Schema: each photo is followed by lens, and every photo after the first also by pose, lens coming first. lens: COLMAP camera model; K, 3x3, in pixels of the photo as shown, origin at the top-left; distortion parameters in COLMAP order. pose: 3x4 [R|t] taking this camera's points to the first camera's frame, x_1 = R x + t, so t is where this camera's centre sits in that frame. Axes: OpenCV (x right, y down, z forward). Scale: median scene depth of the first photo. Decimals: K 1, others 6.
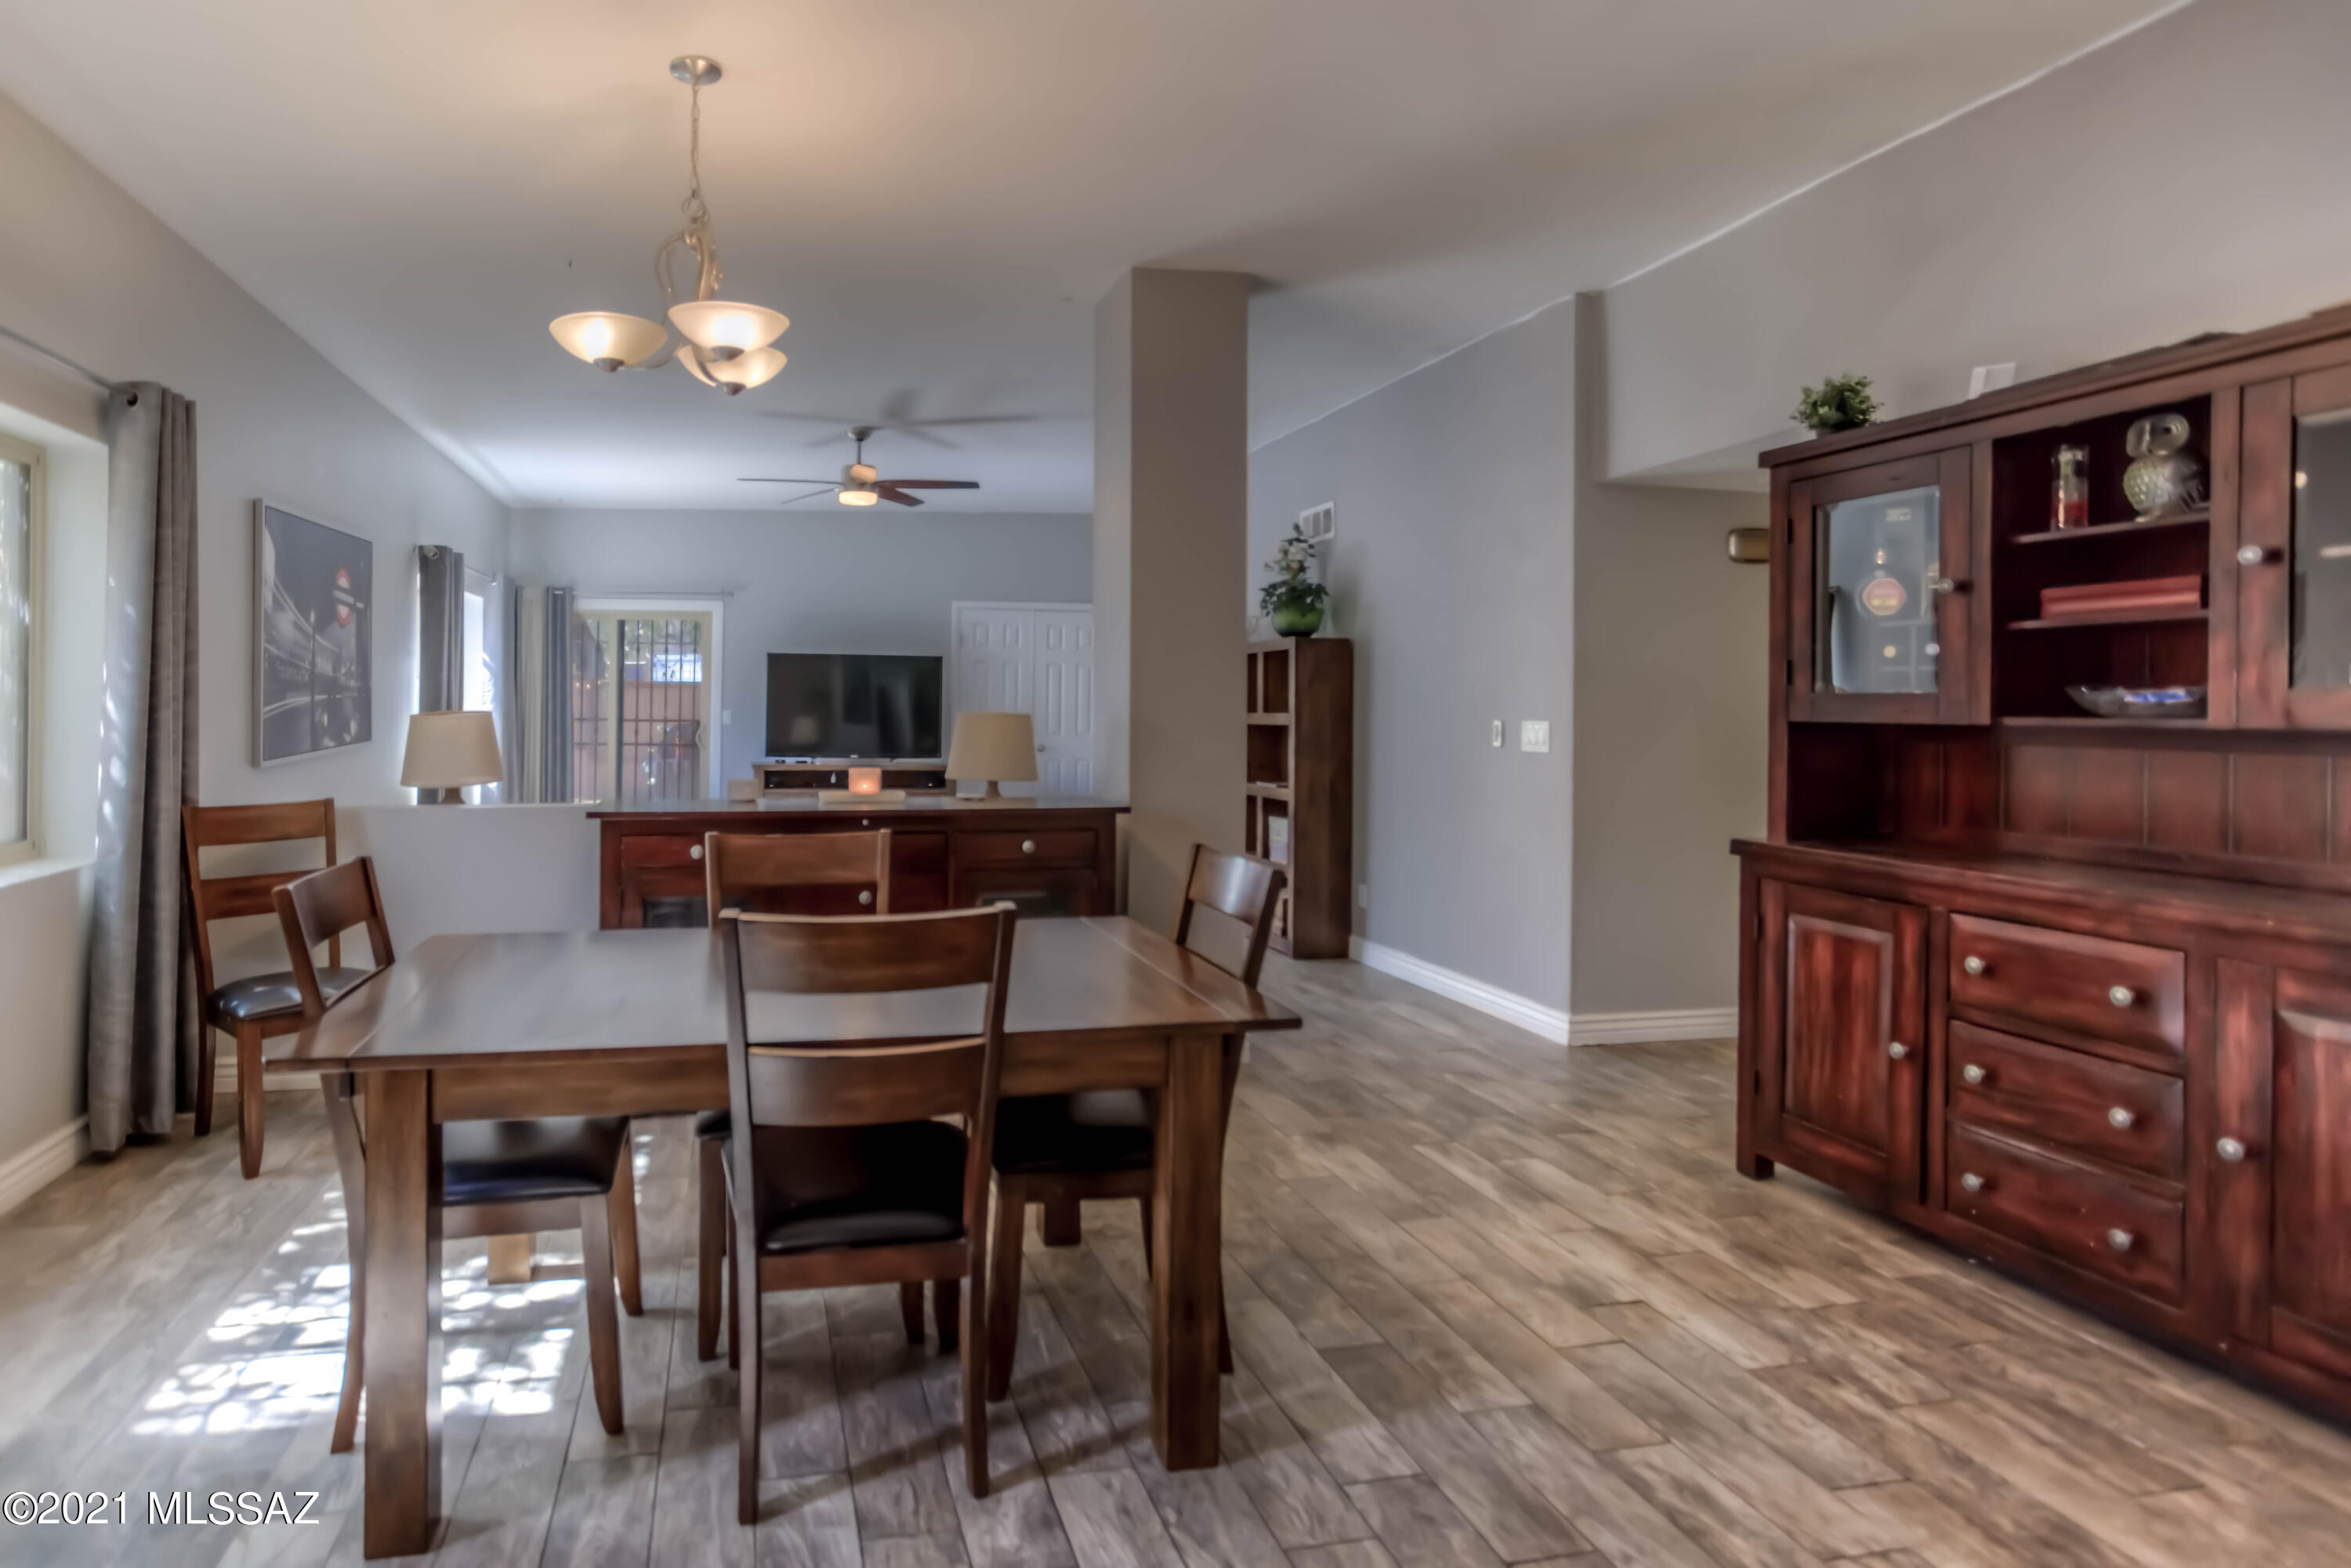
lens RADIAL K [[1219.6, 0, 982.8], [0, 1219.6, 712.3], [0, 0, 1]] dist [-0.042692, 0.019516]
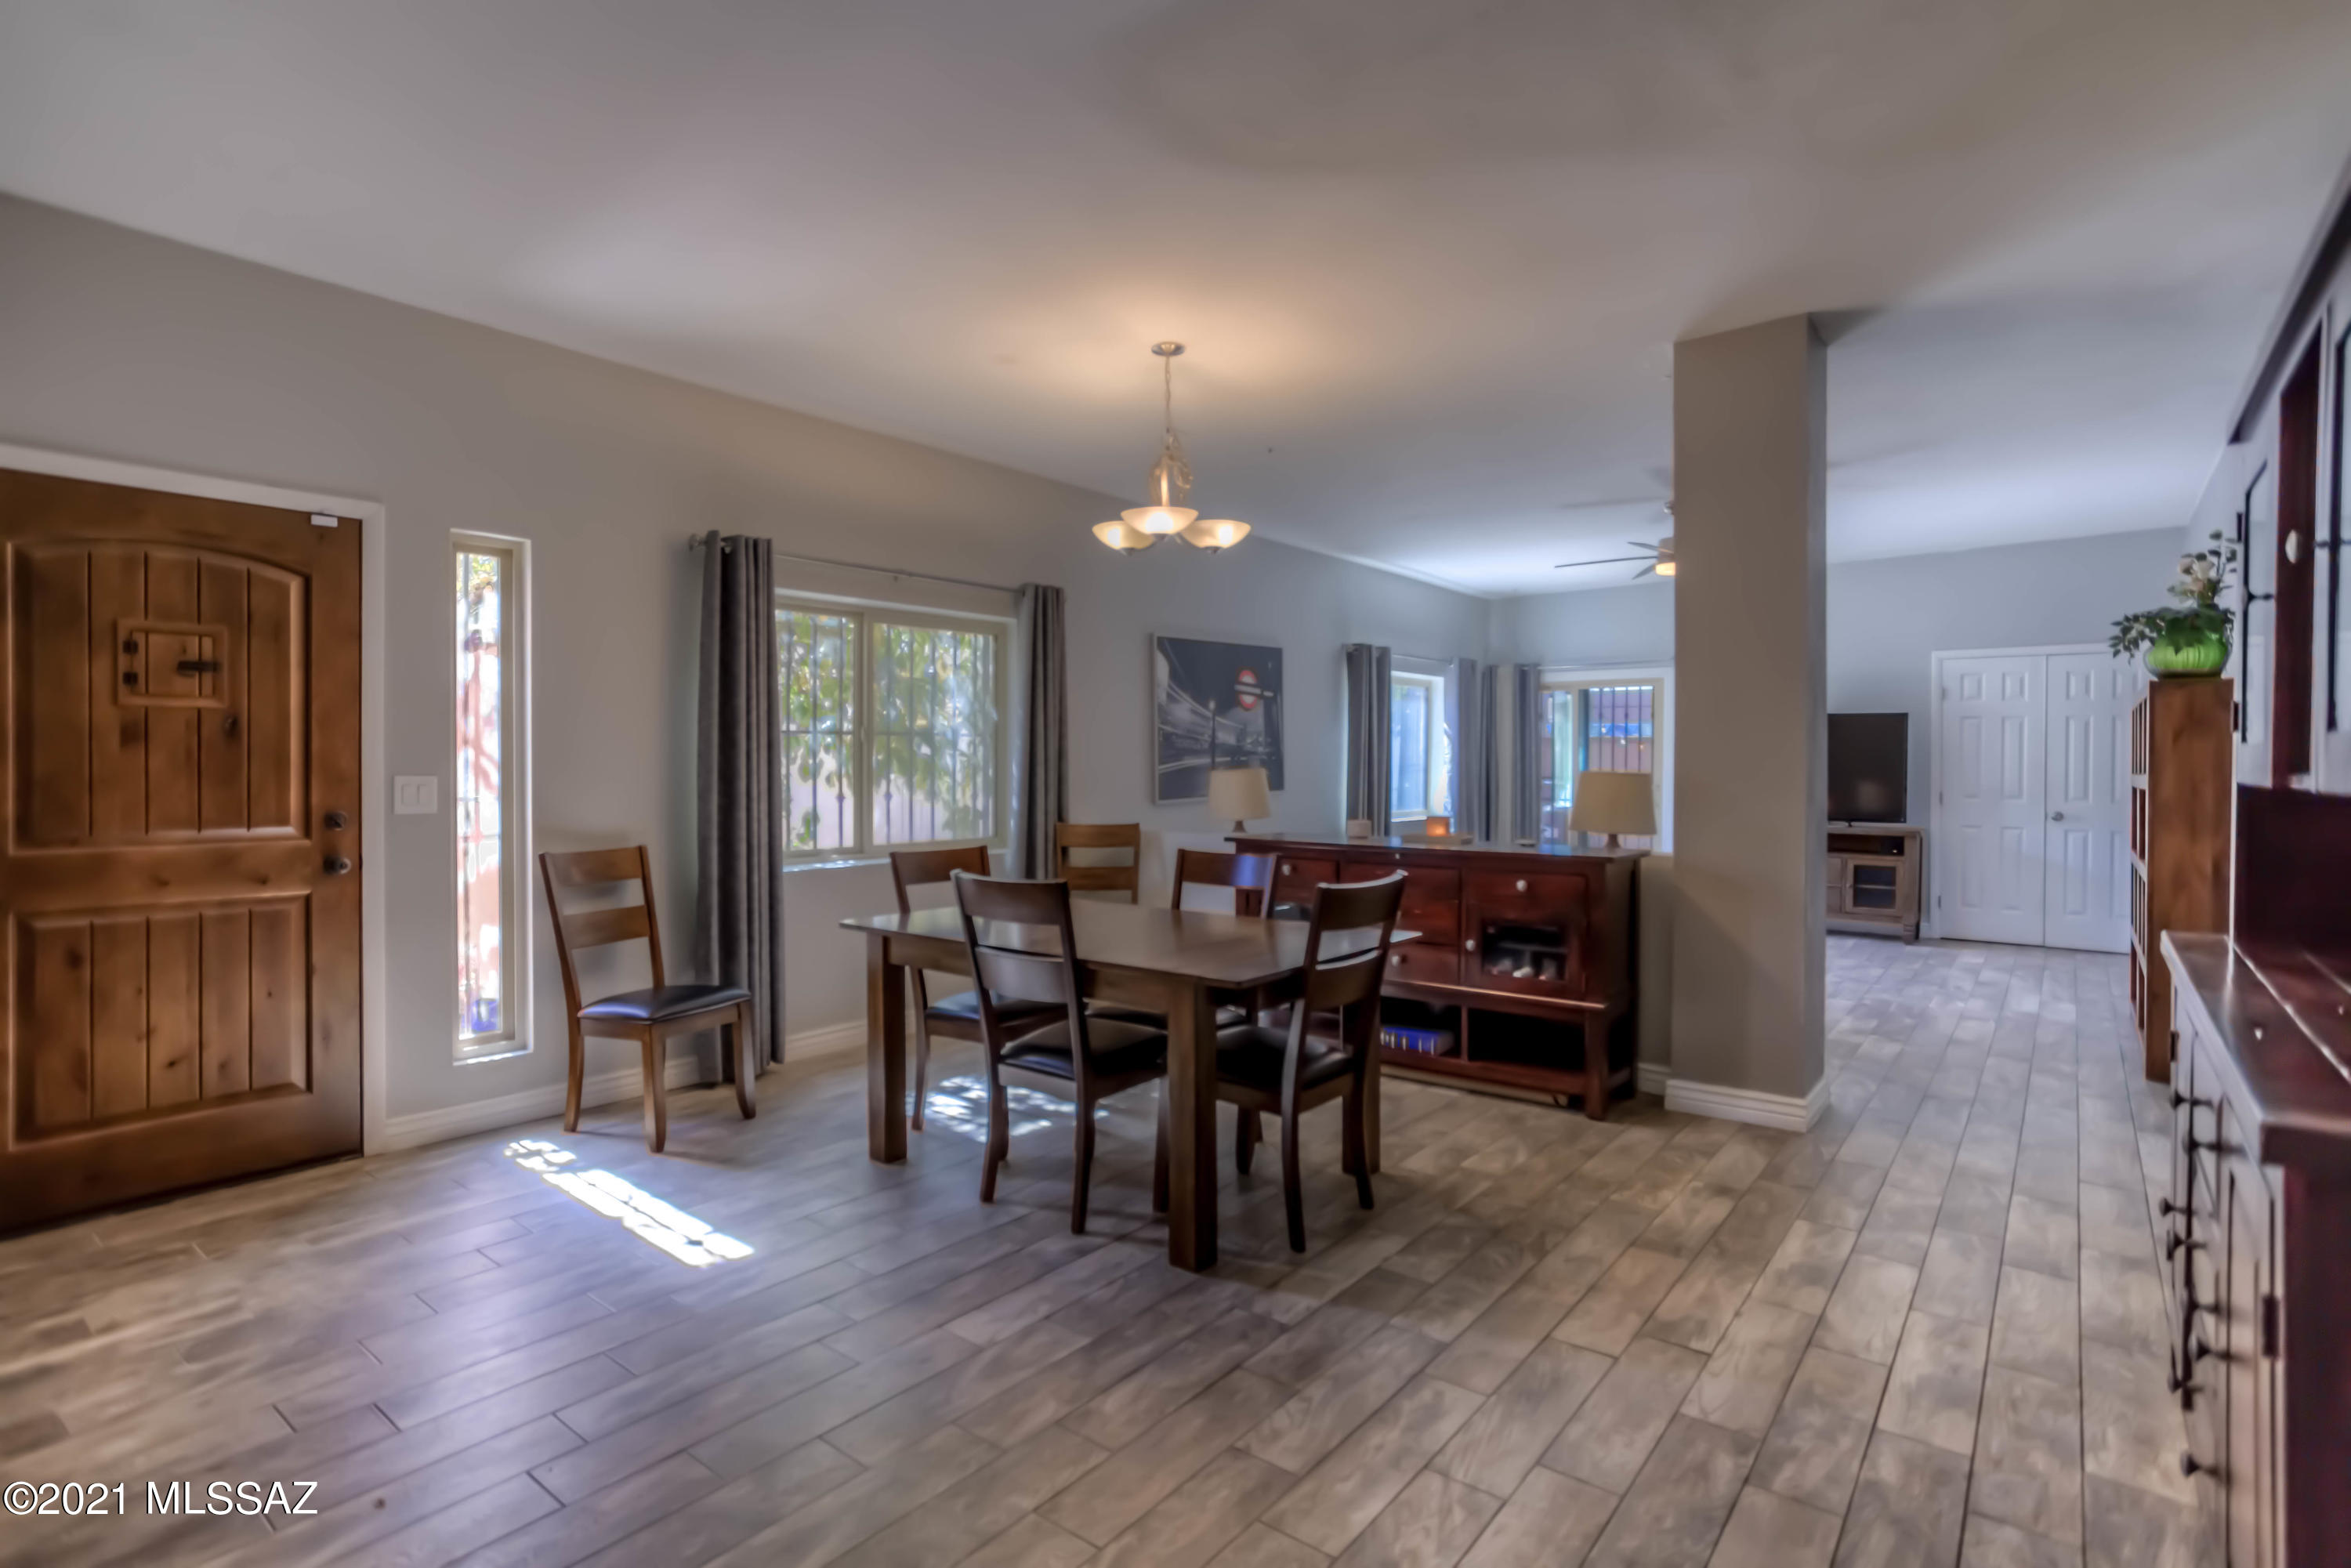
lens RADIAL K [[1176.1, 0, 1175.5], [0, 1176.1, 784.0], [0, 0, 1]] dist [-0.053623, 0.039334]
pose [[0.658661, 0.011650, -0.752349, 0.896706], [-0.005204, 0.999927, 0.010928, 0.004253], [0.752422, -0.003283, 0.658674, 0.022428]]
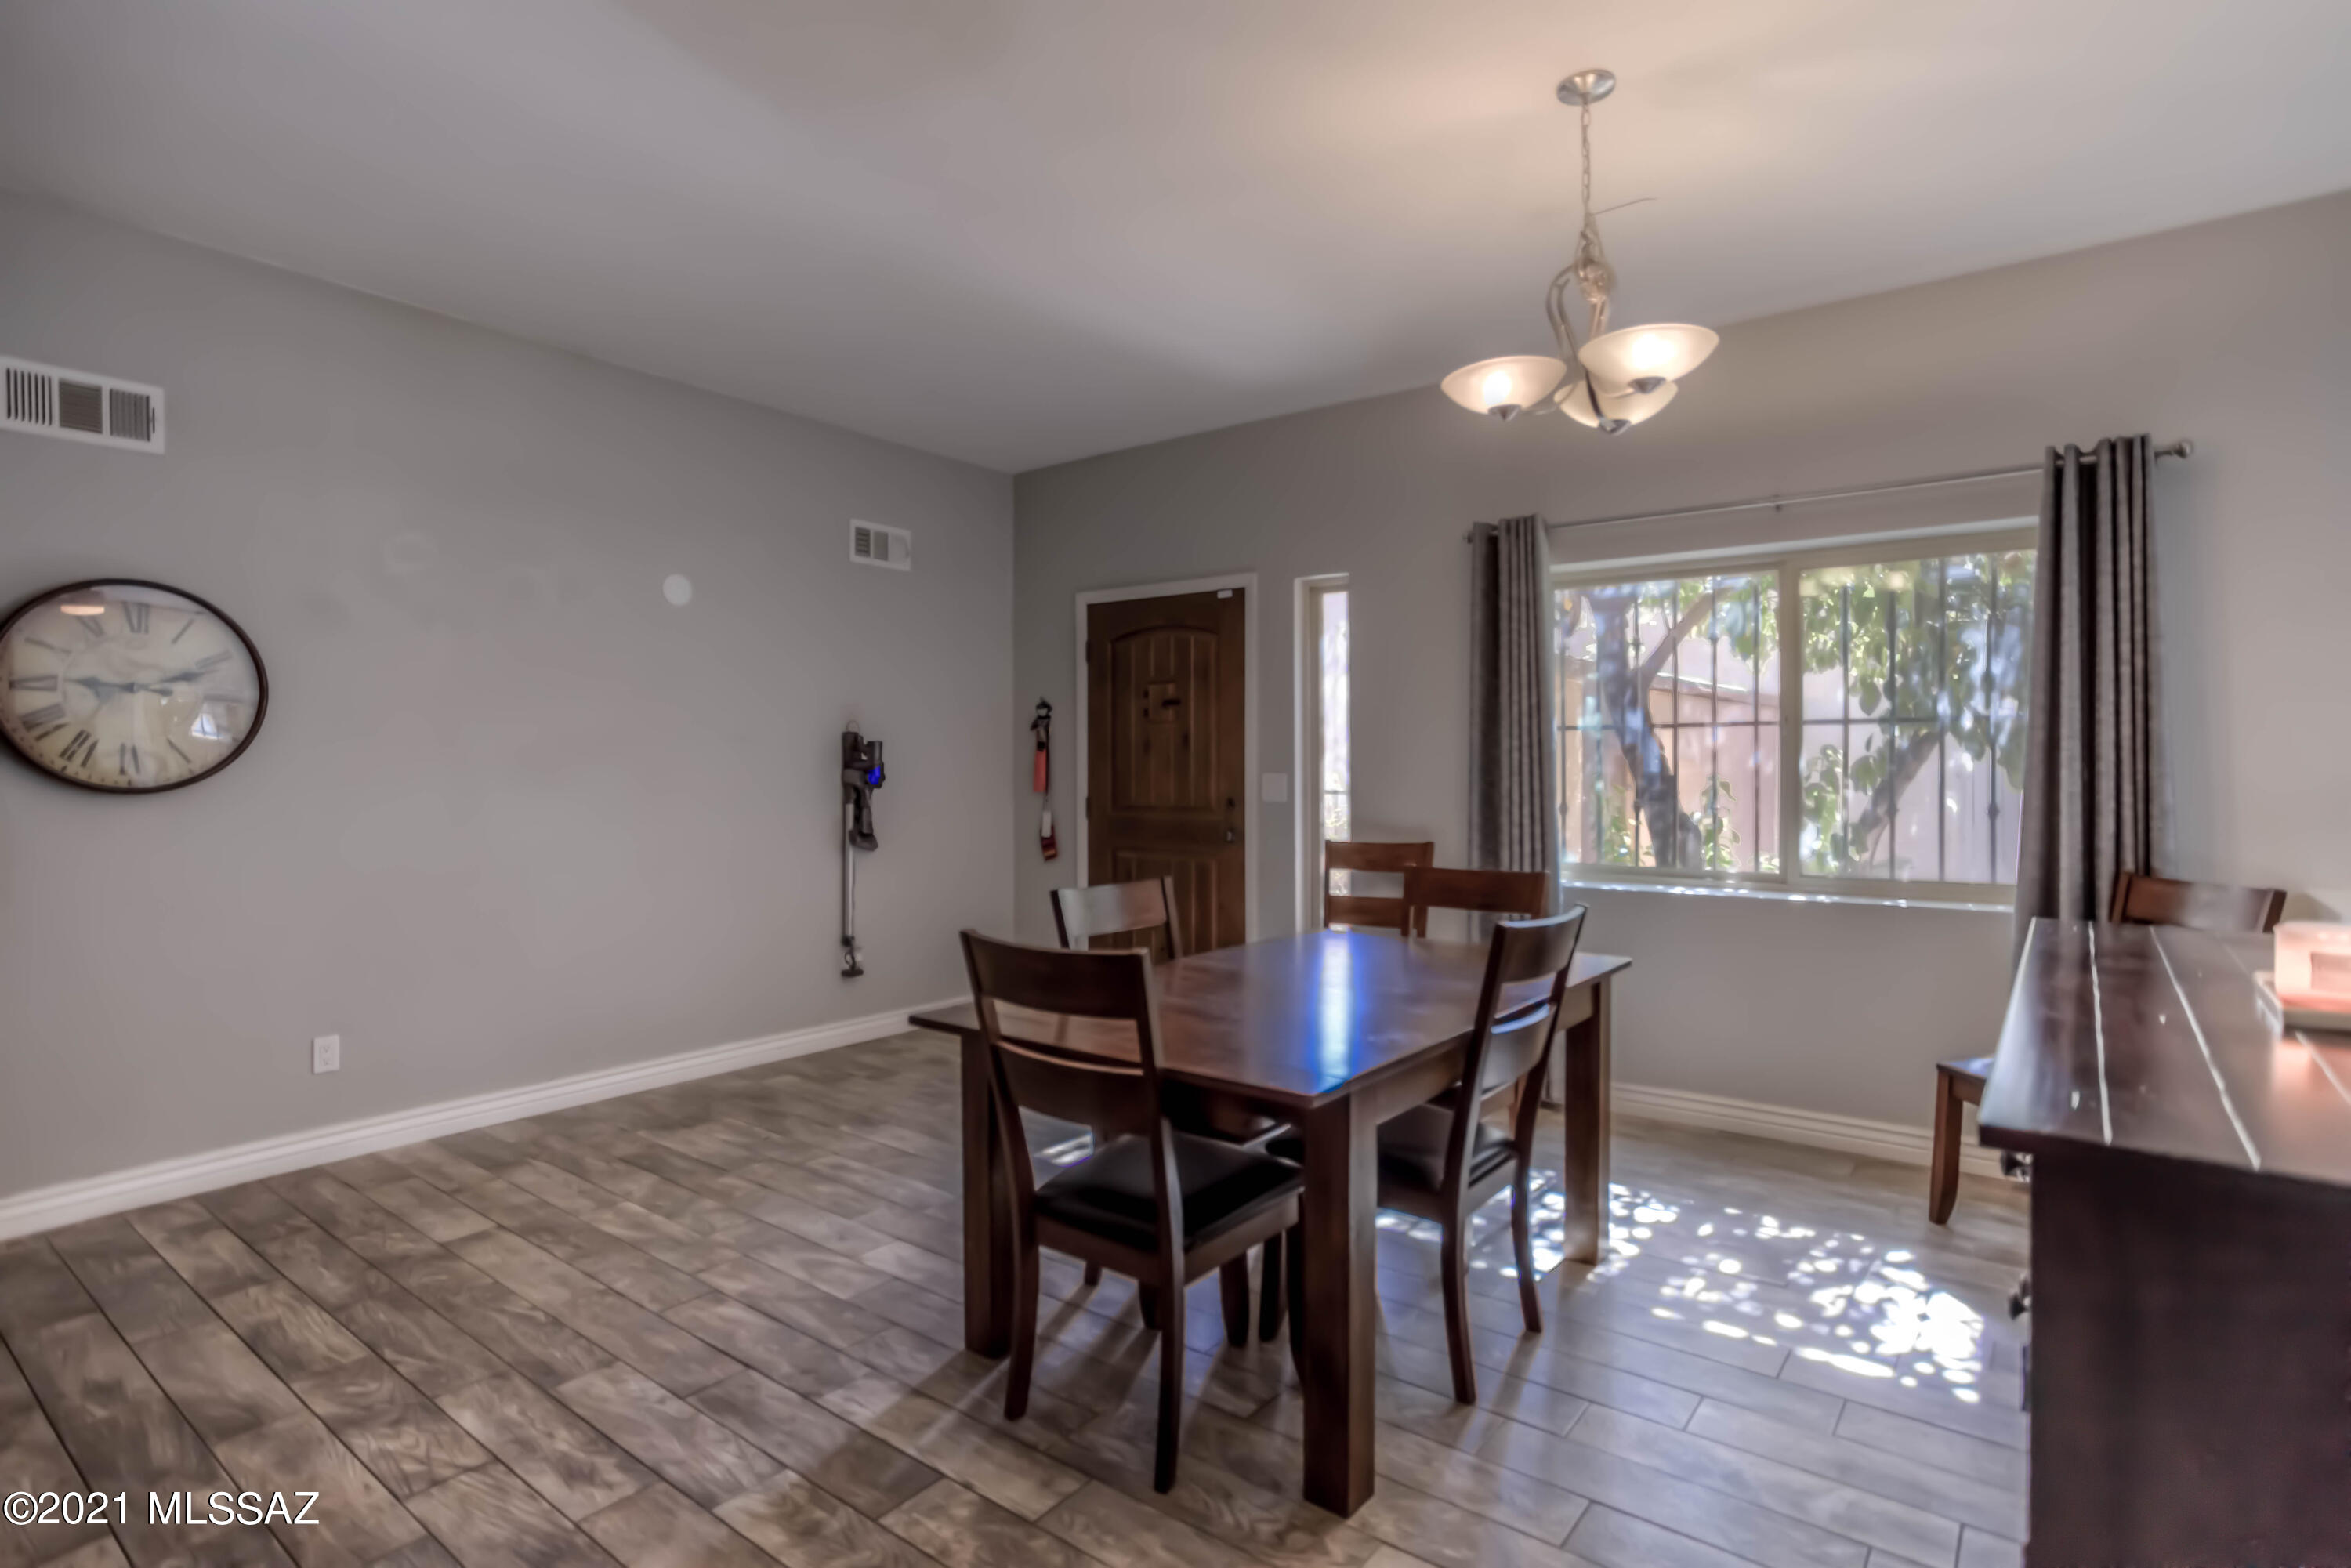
lens RADIAL K [[1176.1, 0, 1175.5], [0, 1176.1, 784.0], [0, 0, 1]] dist [-0.053623, 0.039334]
pose [[-0.752325, 0.012434, -0.658675, 0.604796], [-0.004524, 0.999701, 0.024038, -0.011309], [0.658777, 0.021064, -0.752043, 1.487470]]
